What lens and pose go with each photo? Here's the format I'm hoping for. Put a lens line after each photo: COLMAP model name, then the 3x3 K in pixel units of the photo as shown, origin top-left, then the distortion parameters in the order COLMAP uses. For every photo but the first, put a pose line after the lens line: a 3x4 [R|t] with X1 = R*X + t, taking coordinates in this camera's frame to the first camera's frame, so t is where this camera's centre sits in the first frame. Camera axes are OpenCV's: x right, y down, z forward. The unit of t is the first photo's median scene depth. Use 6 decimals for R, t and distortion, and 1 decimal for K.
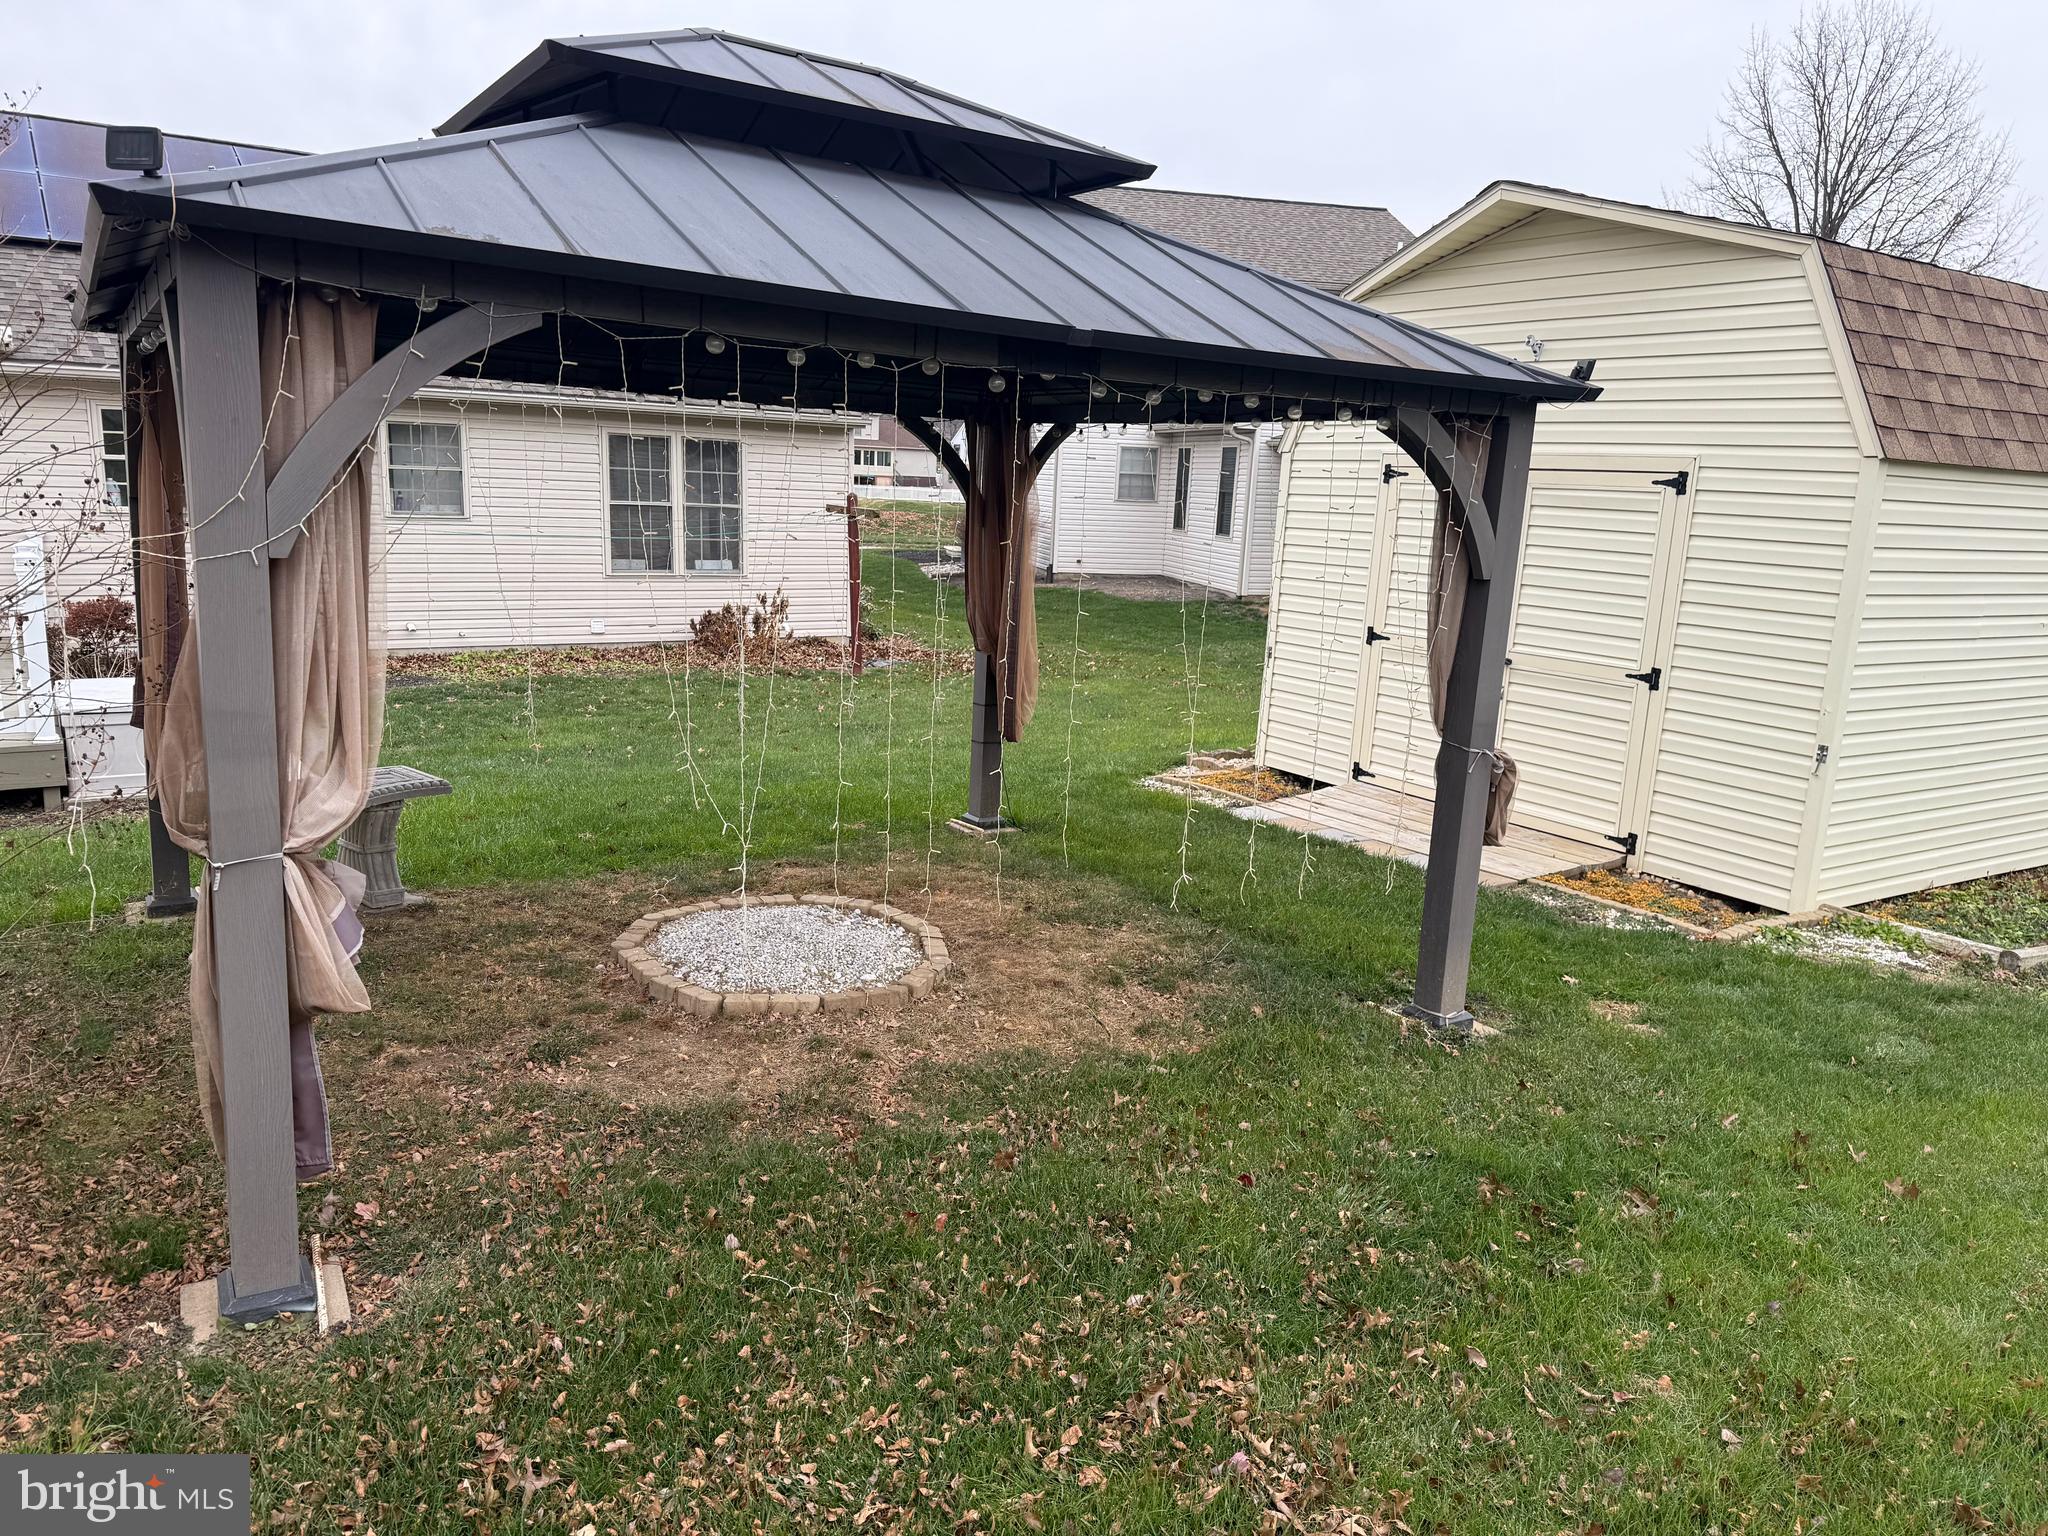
lens RADIAL K [[1441.0, 0, 1024.0], [0, 1441.0, 768.0], [0, 0, 1]] dist [0.163468, -0.262594]
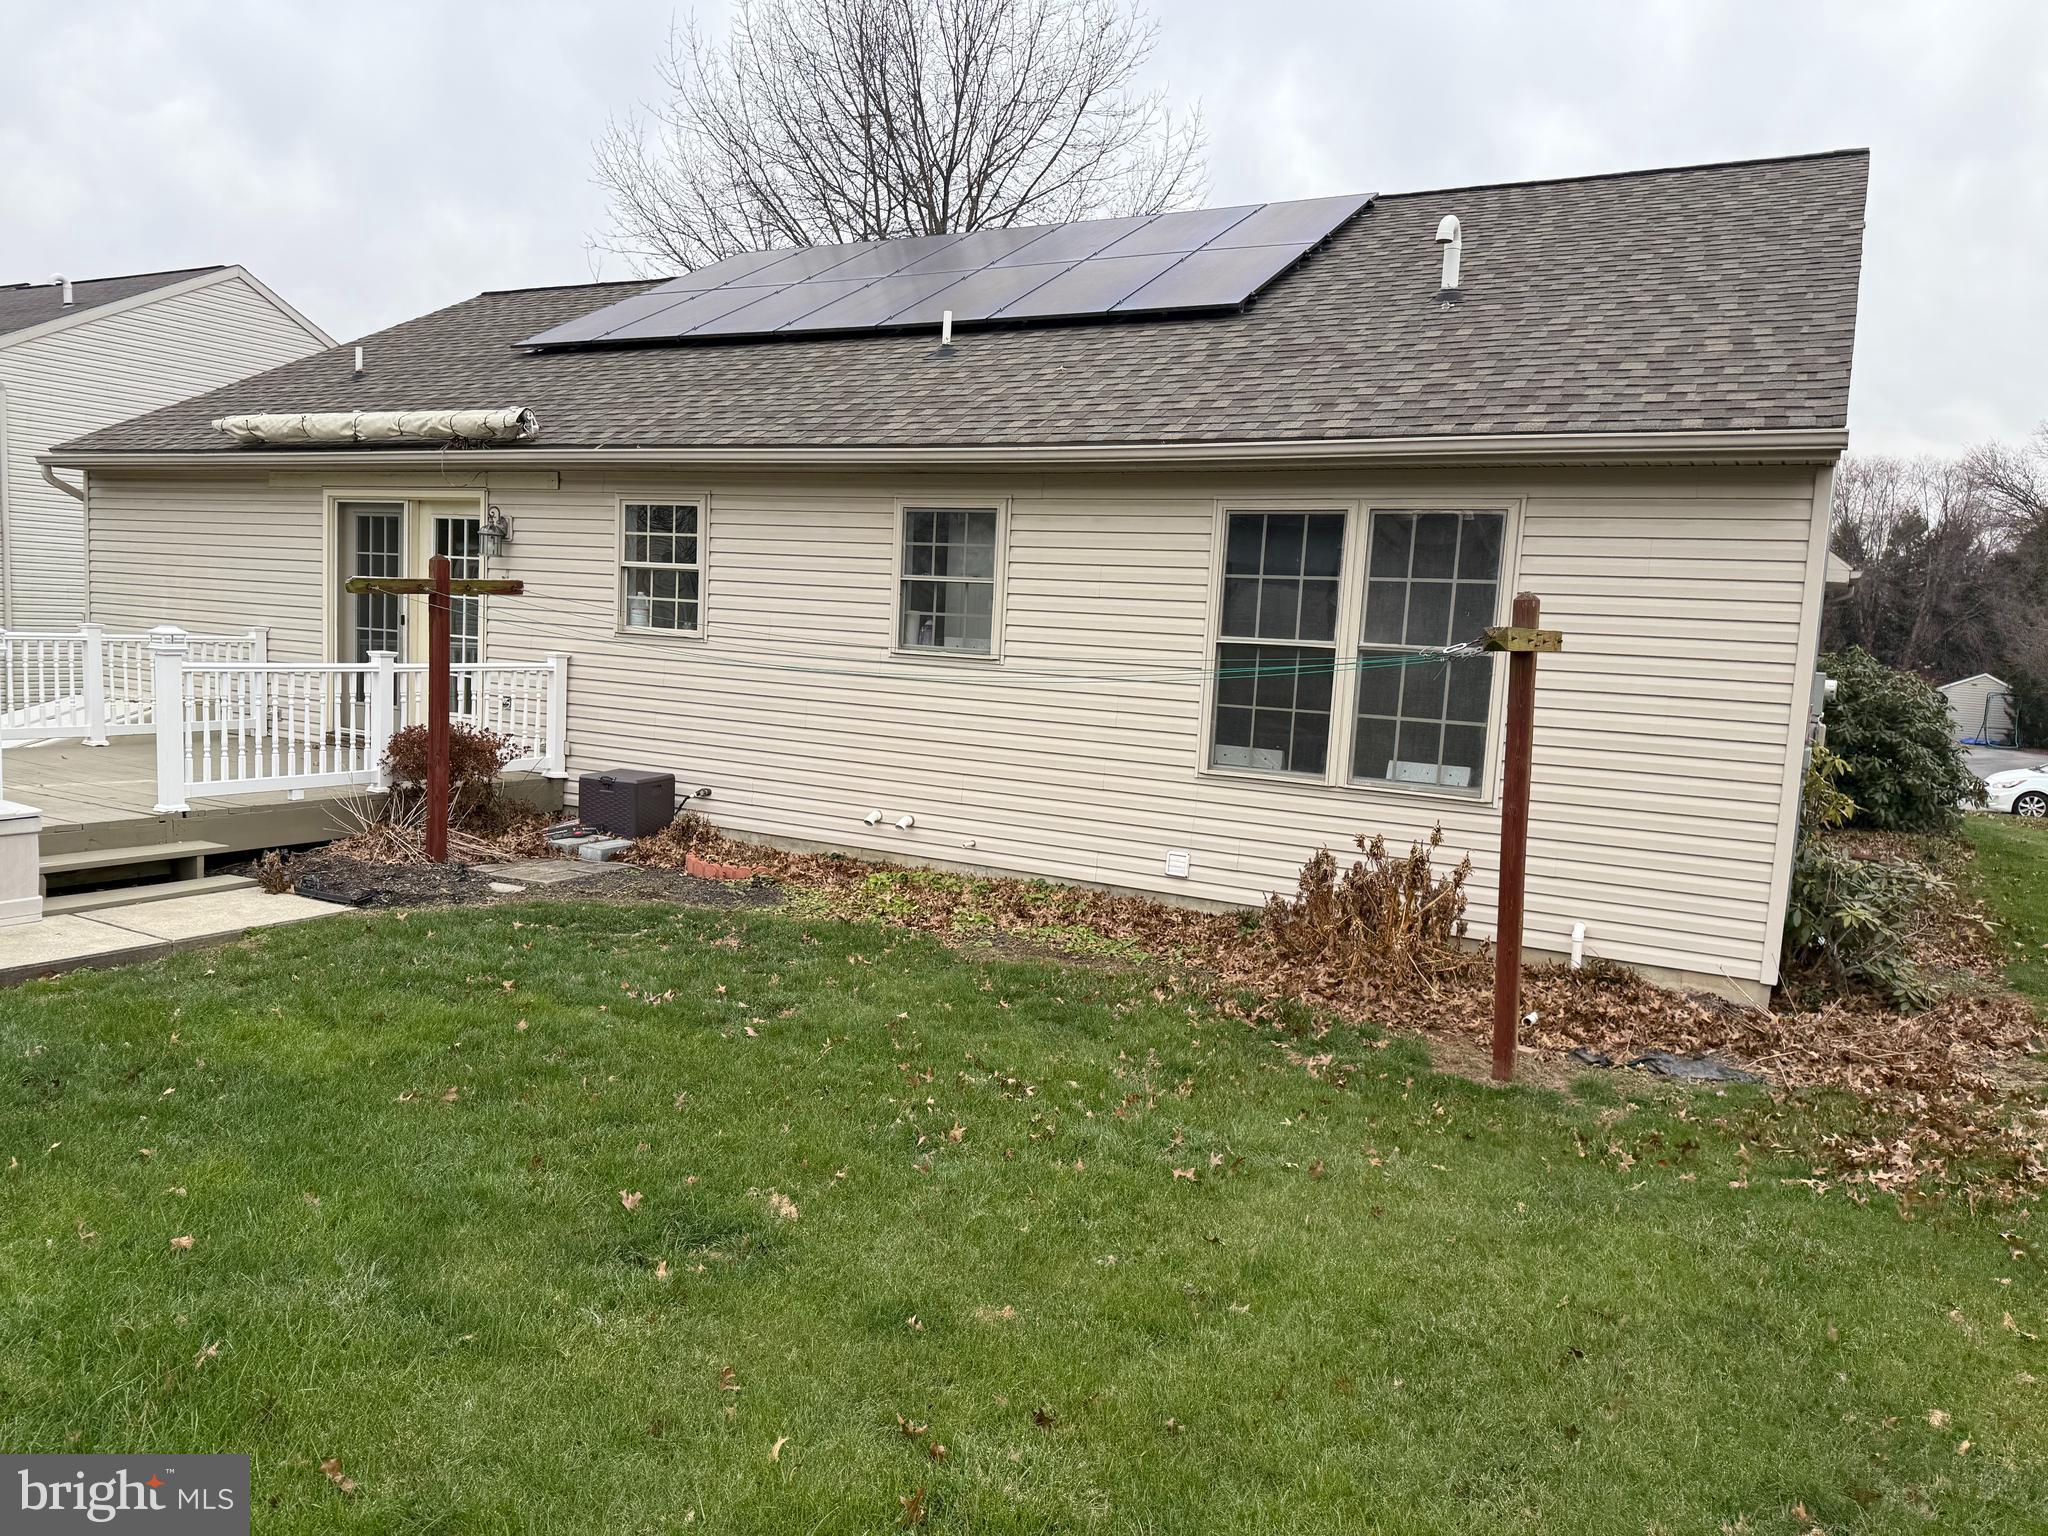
lens RADIAL K [[1441.0, 0, 1024.0], [0, 1441.0, 768.0], [0, 0, 1]] dist [0.163468, -0.262594]
pose [[0.474046, 0.088217, -0.876070, 0.148701], [-0.195593, 0.980660, -0.007088, -0.116715], [0.858501, 0.174713, 0.482132, 0.685471]]
